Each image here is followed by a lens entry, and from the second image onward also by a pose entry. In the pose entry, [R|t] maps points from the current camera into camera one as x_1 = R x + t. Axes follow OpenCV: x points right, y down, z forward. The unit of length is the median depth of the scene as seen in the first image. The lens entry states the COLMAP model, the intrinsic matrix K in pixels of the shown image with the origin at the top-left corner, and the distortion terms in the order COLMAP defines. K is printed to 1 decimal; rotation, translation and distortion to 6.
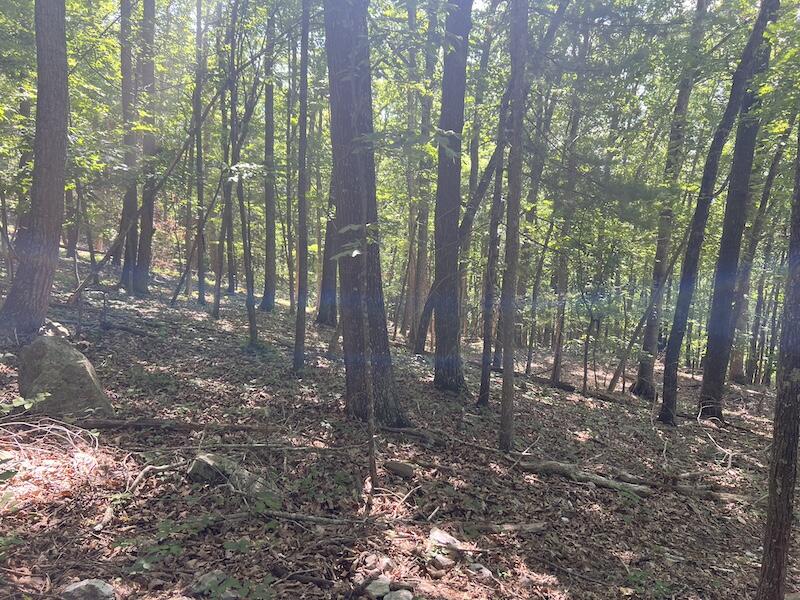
lens RADIAL K [[594.1, 0, 400.0], [0, 594.1, 300.0], [0, 0, 1]] dist [0.005626, -0.001725]
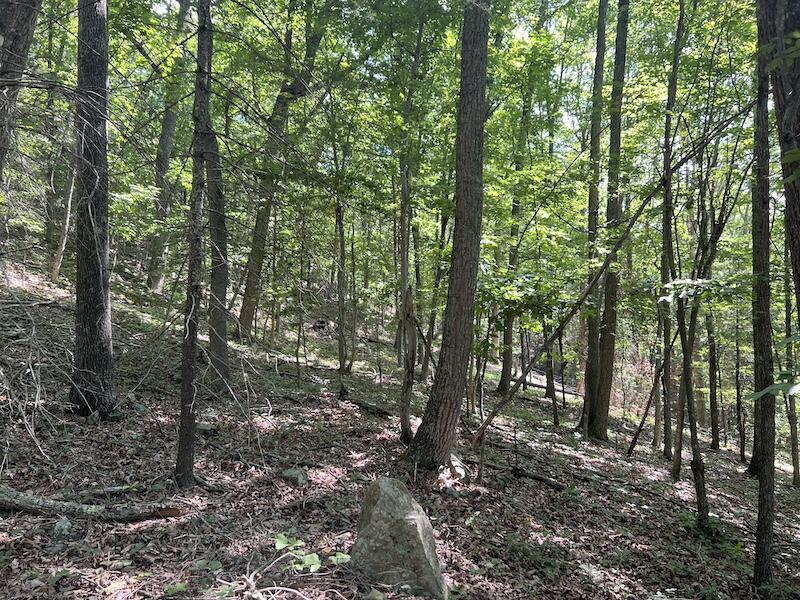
lens RADIAL K [[594.1, 0, 400.0], [0, 594.1, 300.0], [0, 0, 1]] dist [0.005626, -0.001725]
pose [[0.709539, -0.071915, -0.700987, 0.015568], [-0.100637, 0.974240, -0.201813, -0.008937], [0.697443, 0.213739, 0.684024, 0.200911]]
